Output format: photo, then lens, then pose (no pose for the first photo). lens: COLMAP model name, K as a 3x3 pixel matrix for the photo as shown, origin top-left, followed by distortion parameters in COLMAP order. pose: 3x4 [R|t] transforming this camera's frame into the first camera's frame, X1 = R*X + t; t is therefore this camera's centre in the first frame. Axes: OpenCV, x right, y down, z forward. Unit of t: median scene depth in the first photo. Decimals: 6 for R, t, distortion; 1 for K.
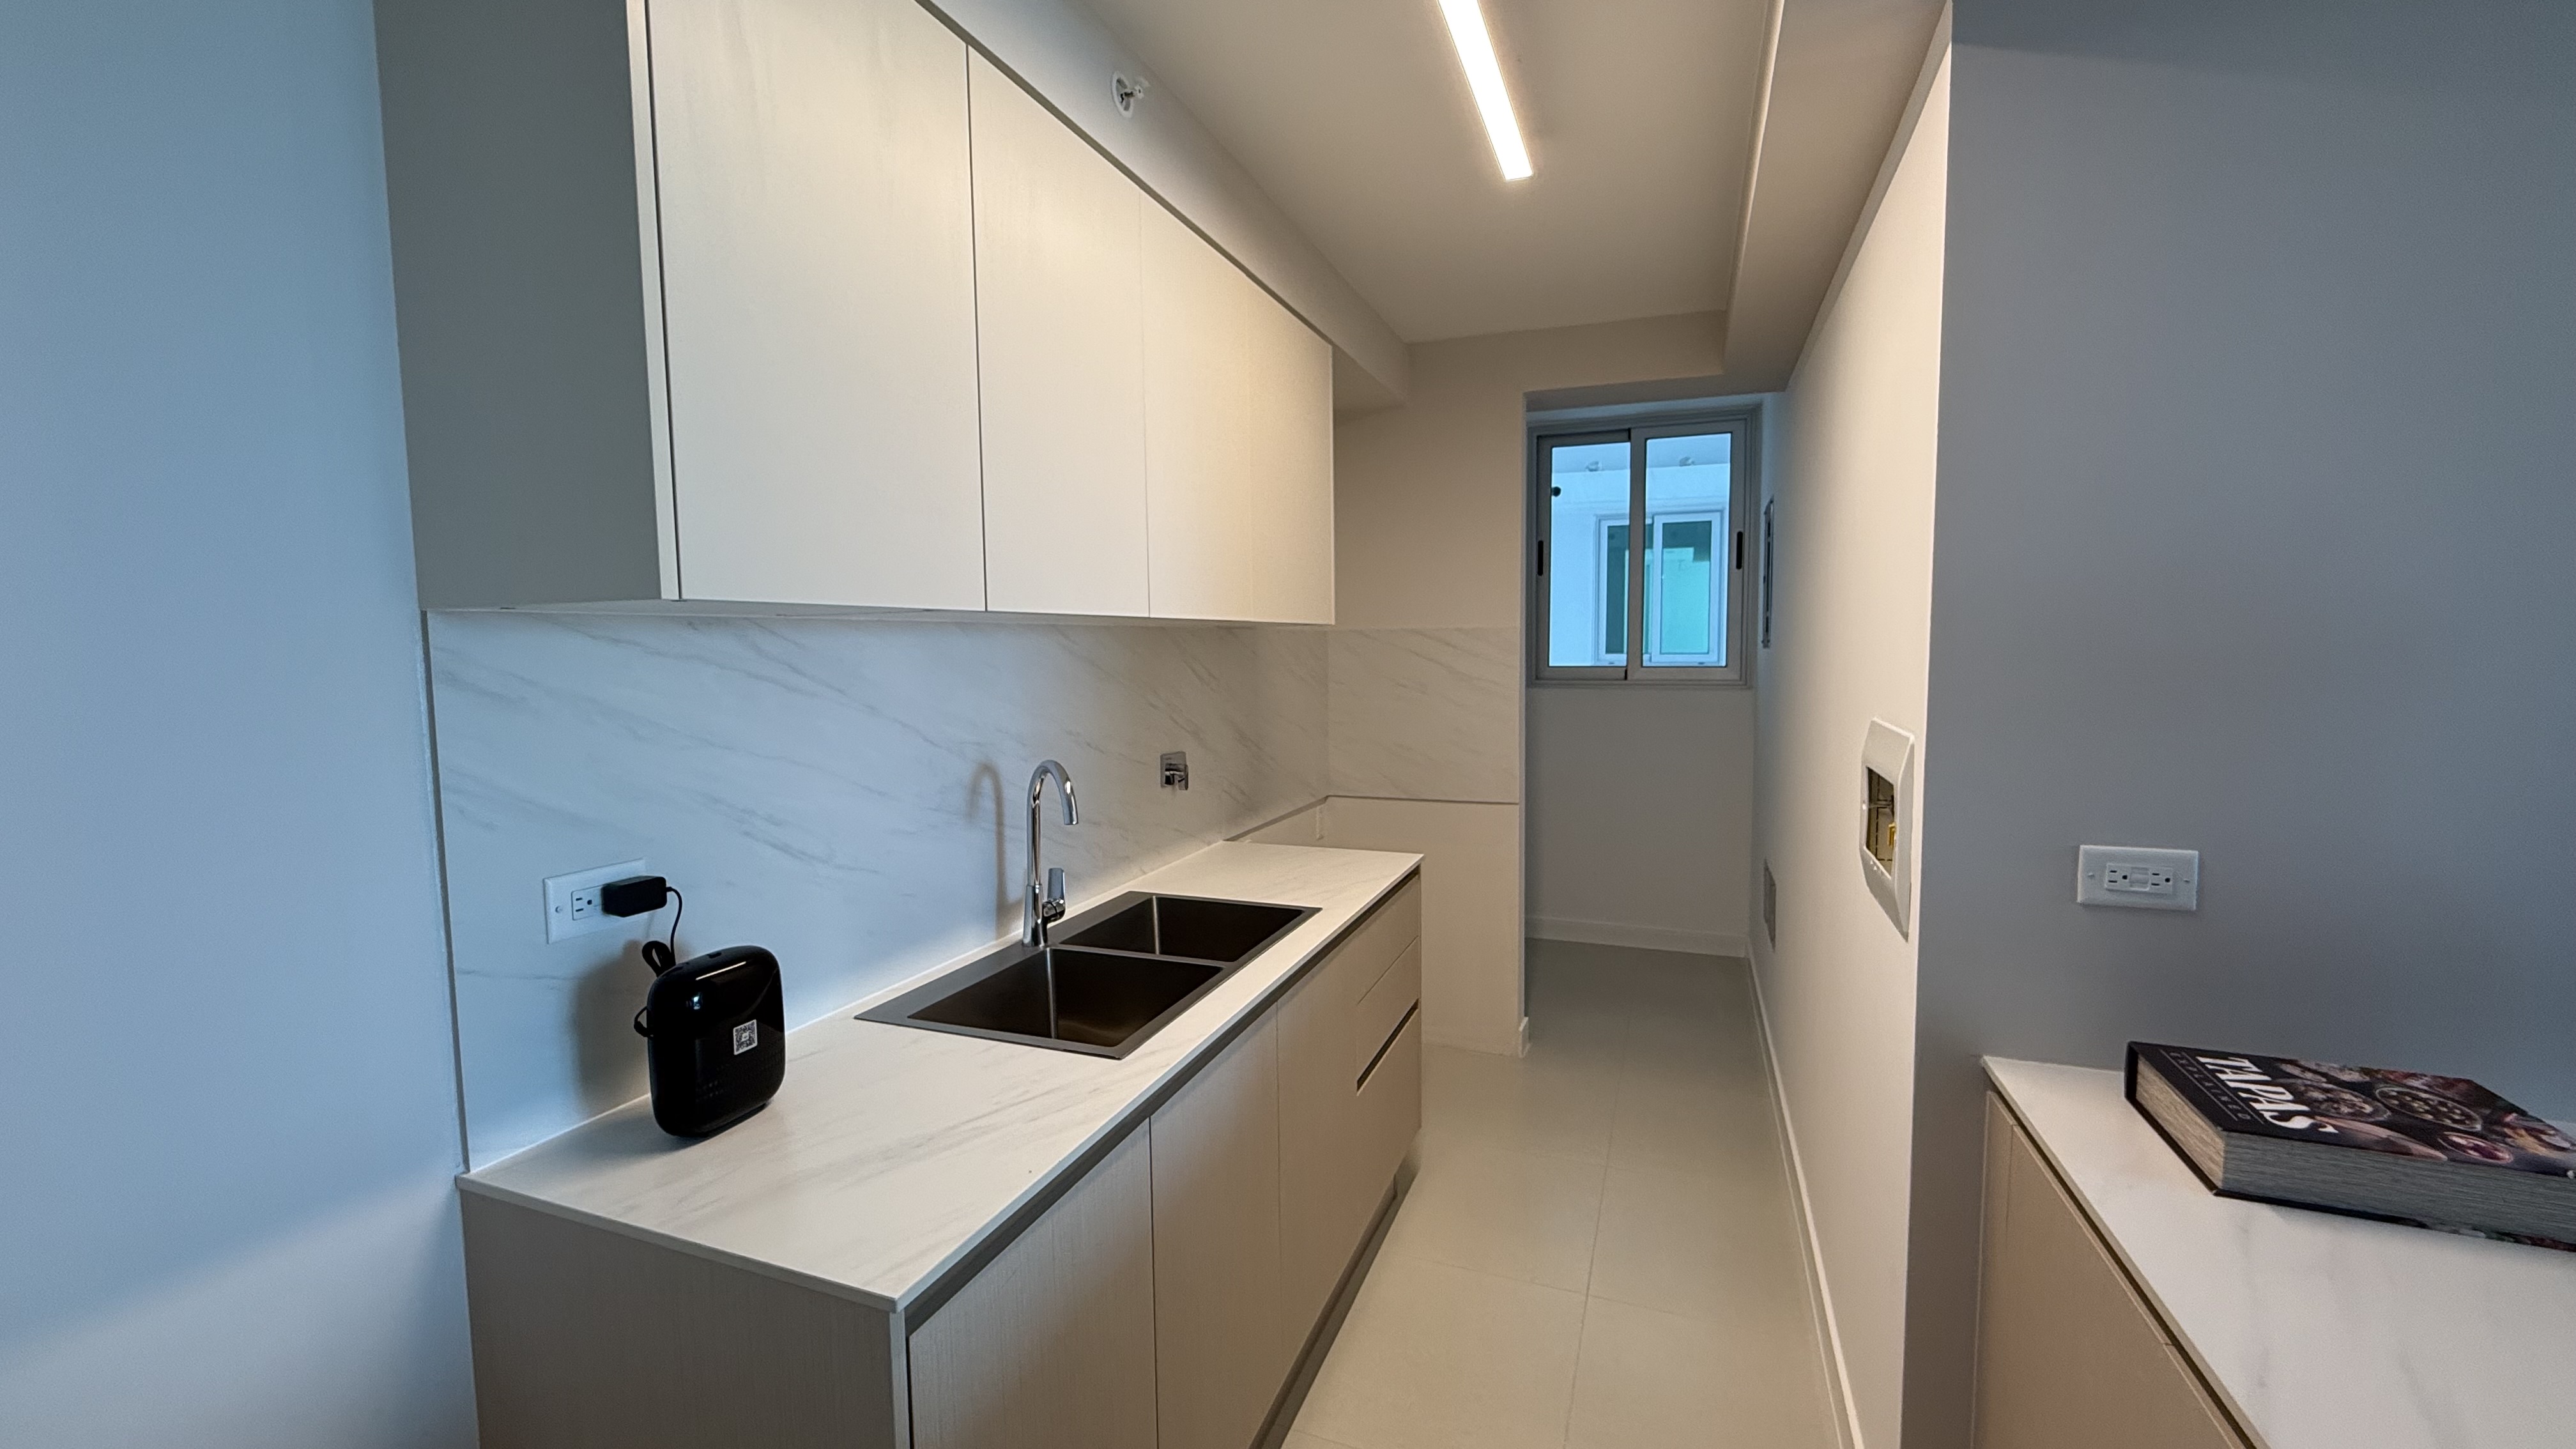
lens RADIAL K [[1030.6, 0, 1290.4], [0, 1030.6, 716.8], [0, 0, 1]] dist [0.002427, -0.000773]
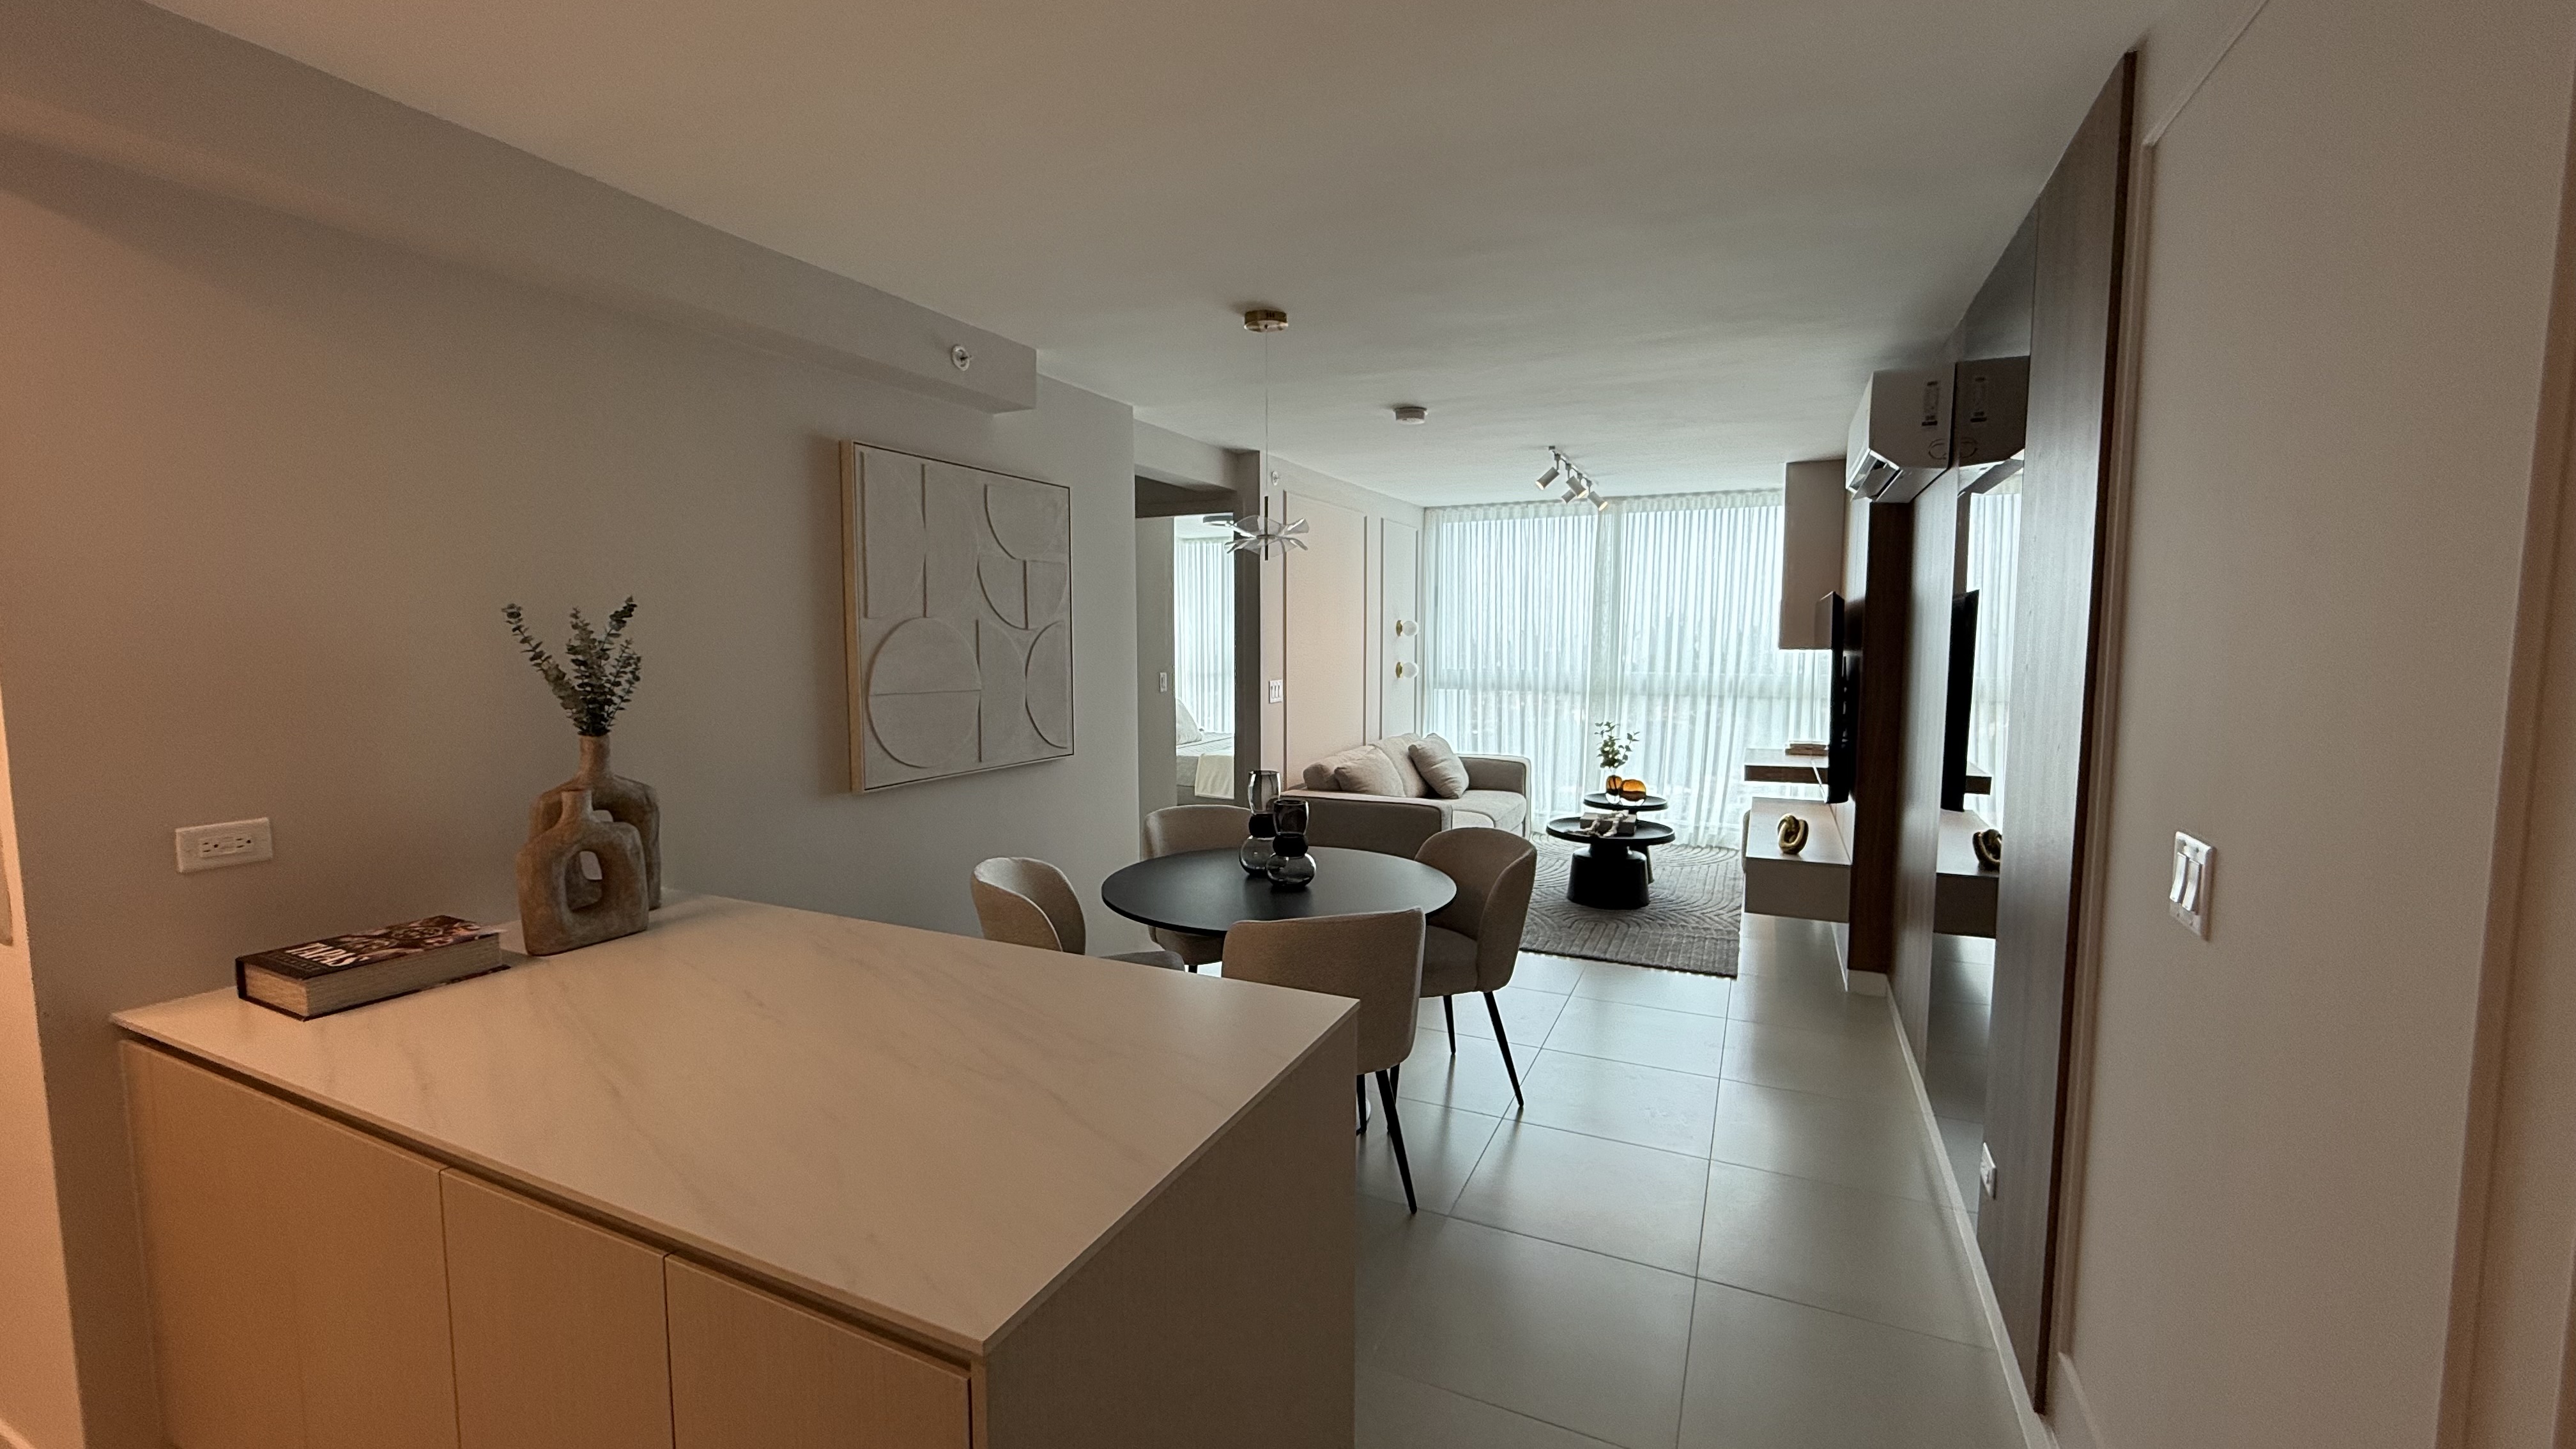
lens RADIAL K [[1030.6, 0, 1287.2], [0, 1030.6, 724.0], [0, 0, 1]] dist [0.002427, -0.000773]
pose [[0.079334, -0.079726, 0.993655, -0.461766], [0.068065, 0.994904, 0.074392, -0.014642], [-0.994522, 0.061731, 0.084356, -0.583300]]
